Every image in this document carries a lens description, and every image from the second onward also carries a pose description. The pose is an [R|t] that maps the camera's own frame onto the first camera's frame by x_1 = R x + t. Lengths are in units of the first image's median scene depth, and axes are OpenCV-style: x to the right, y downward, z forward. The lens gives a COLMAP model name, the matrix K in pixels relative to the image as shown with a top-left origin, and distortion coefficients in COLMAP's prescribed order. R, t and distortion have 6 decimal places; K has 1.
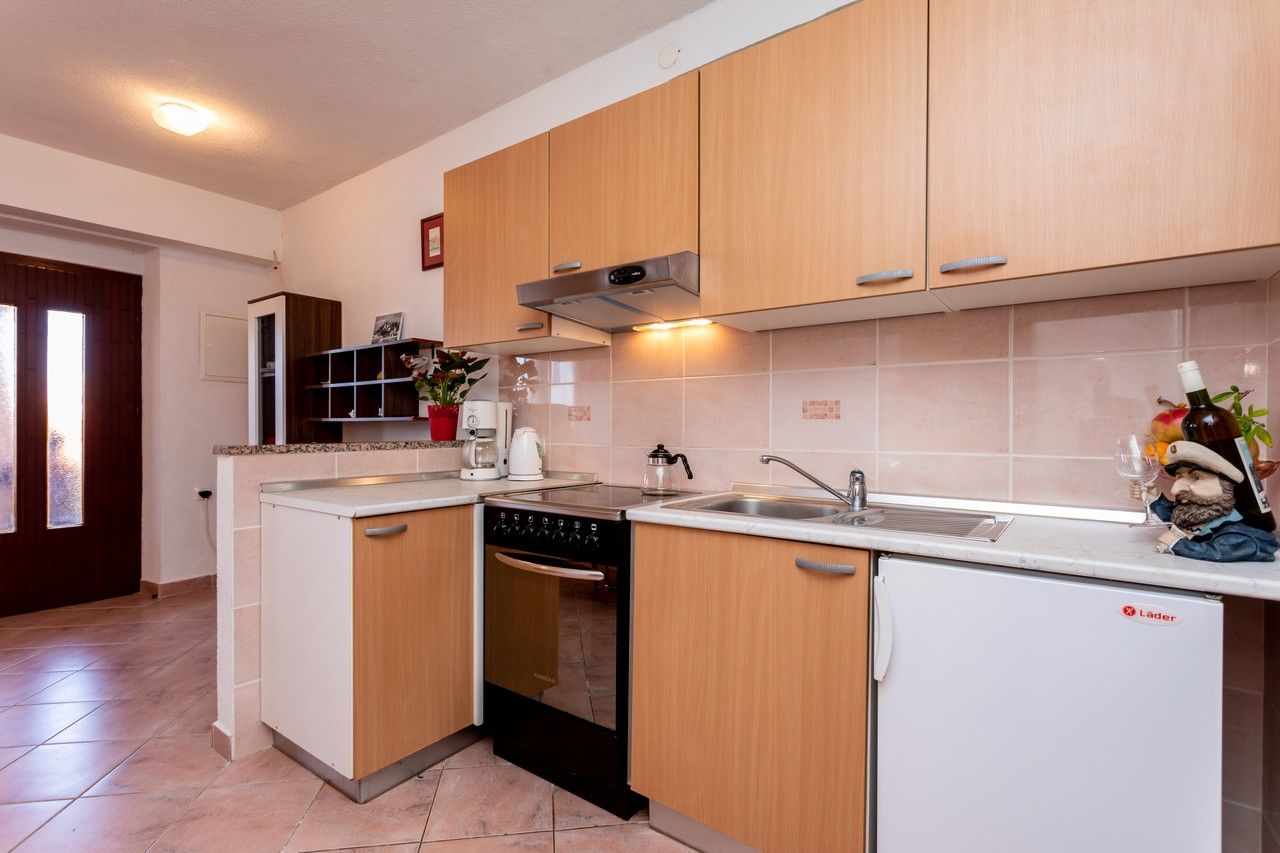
lens RADIAL K [[602.4, 0, 630.2], [0, 602.4, 434.3], [0, 0, 1]] dist [0.000218, 0.001317]
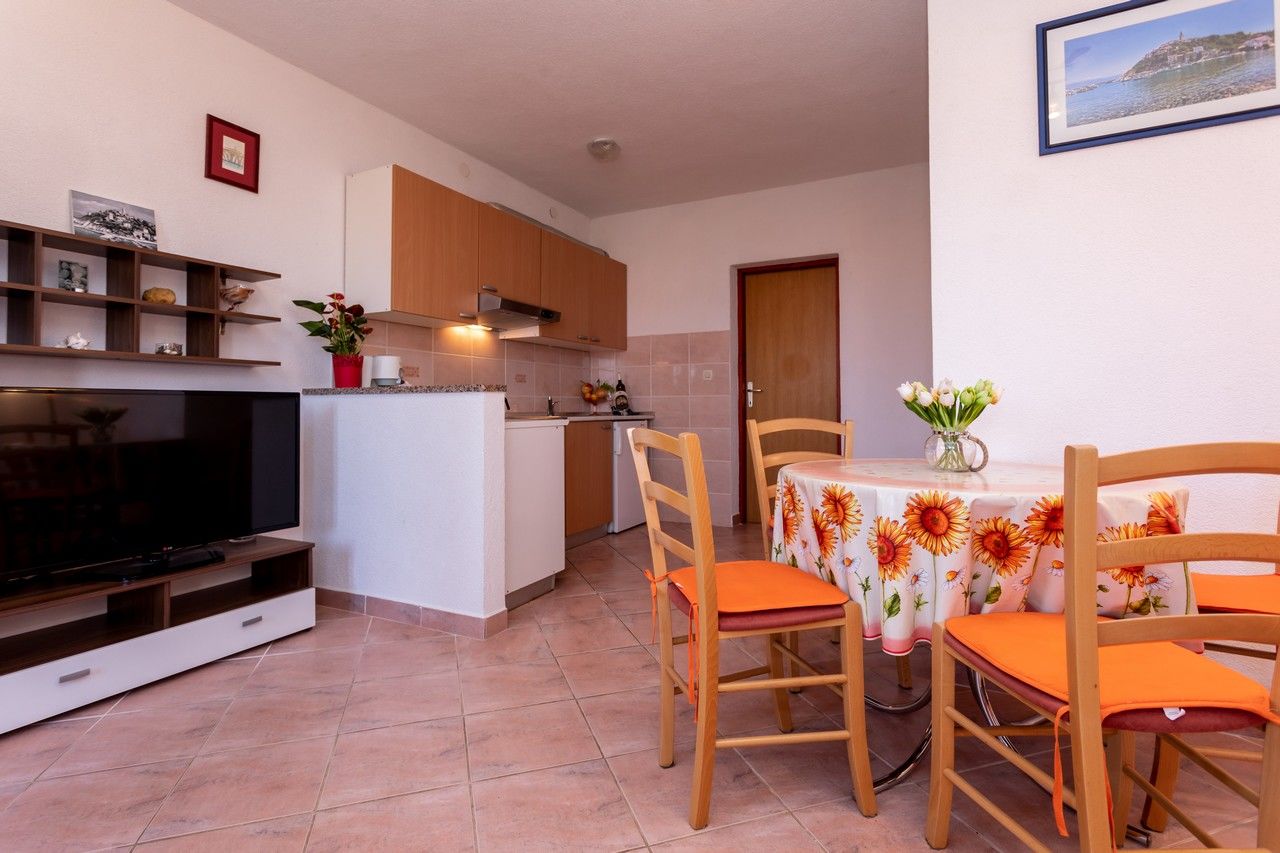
lens RADIAL K [[611.9, 0, 633.9], [0, 611.9, 394.4], [0, 0, 1]] dist [0.000662, 0.000479]
pose [[-0.165547, 0.021653, 0.985964, -1.961651], [0.018417, 0.999652, -0.018862, 0.068842], [-0.986030, 0.015036, -0.165888, 0.917315]]
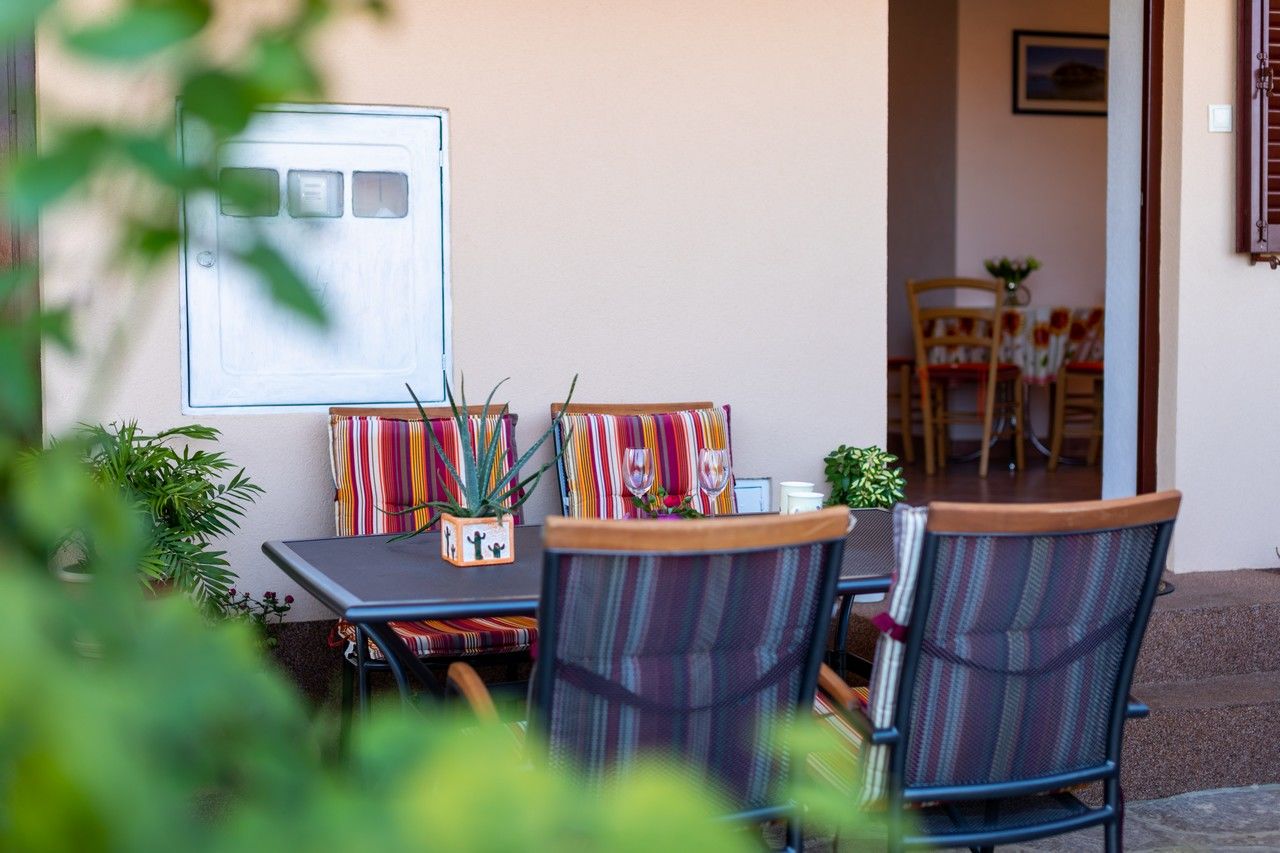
lens RADIAL K [[1780.7, 0, 640.0], [0, 1780.7, 426.5], [0, 0, 1]] dist [-0.005392, 0.022469]
pose [[-0.840319, -0.038061, 0.540754, -2.784332], [0.008042, 0.996547, 0.082640, 0.090388], [-0.542032, 0.073793, -0.837111, 4.433268]]
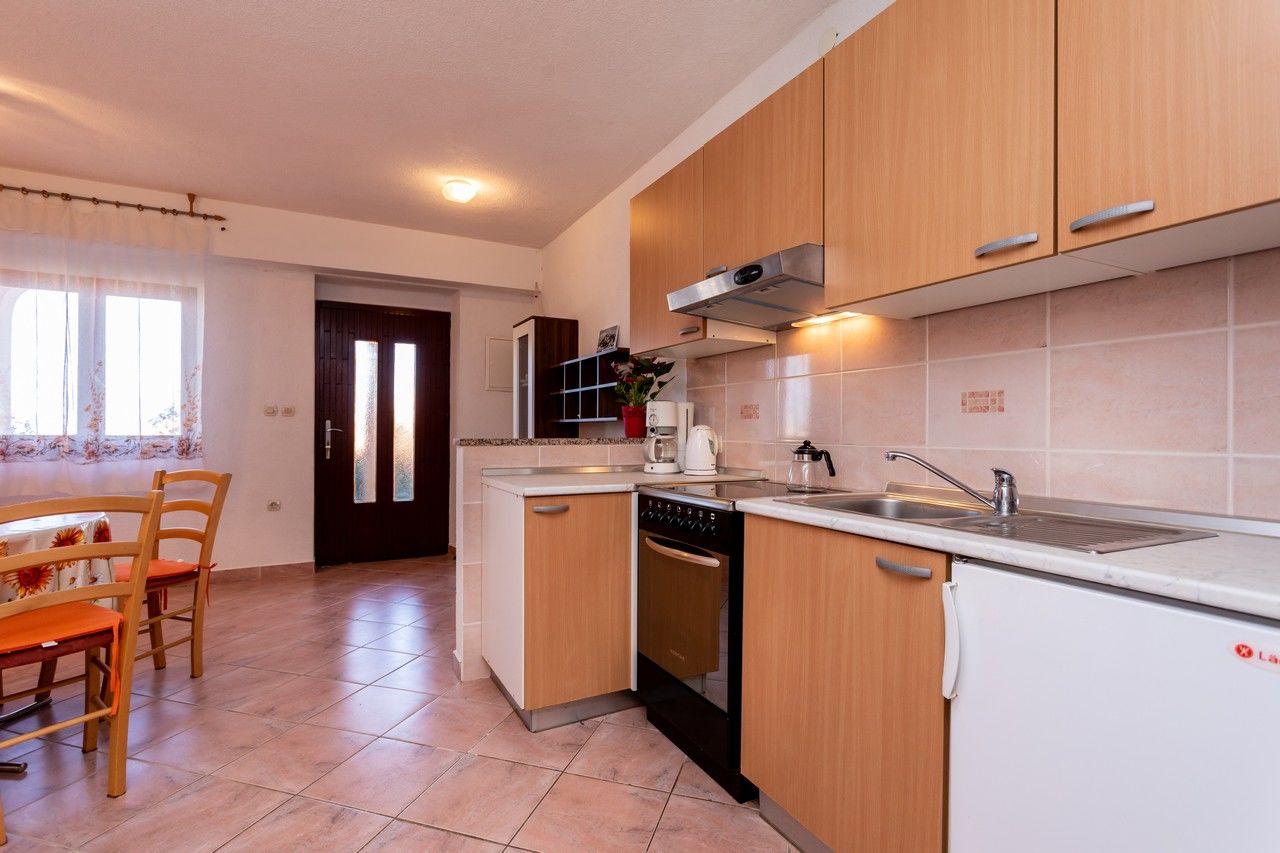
lens RADIAL K [[602.4, 0, 630.2], [0, 602.4, 434.3], [0, 0, 1]] dist [0.000218, 0.001317]
pose [[0.899217, 0.003127, -0.437492, 0.228987], [-0.006355, 0.999962, -0.005915, 0.014519], [0.437457, 0.008099, 0.899203, -0.011431]]
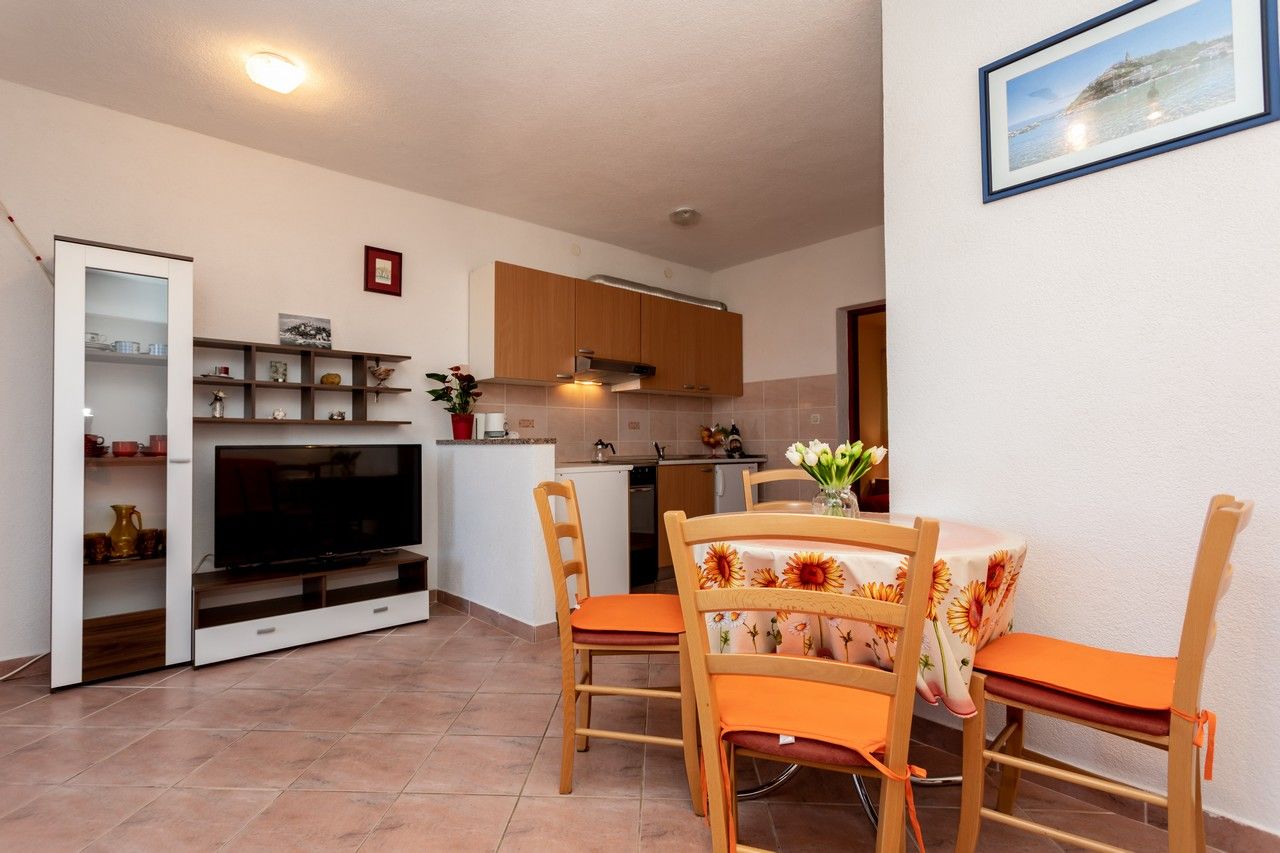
lens RADIAL K [[604.0, 0, 630.6], [0, 604.0, 432.4], [0, 0, 1]] dist [0.000612, -0.000530]
pose [[0.203064, 0.017111, 0.979016, -2.127805], [0.020460, 0.999555, -0.021714, 0.042680], [-0.978952, 0.024440, 0.202624, 0.465529]]
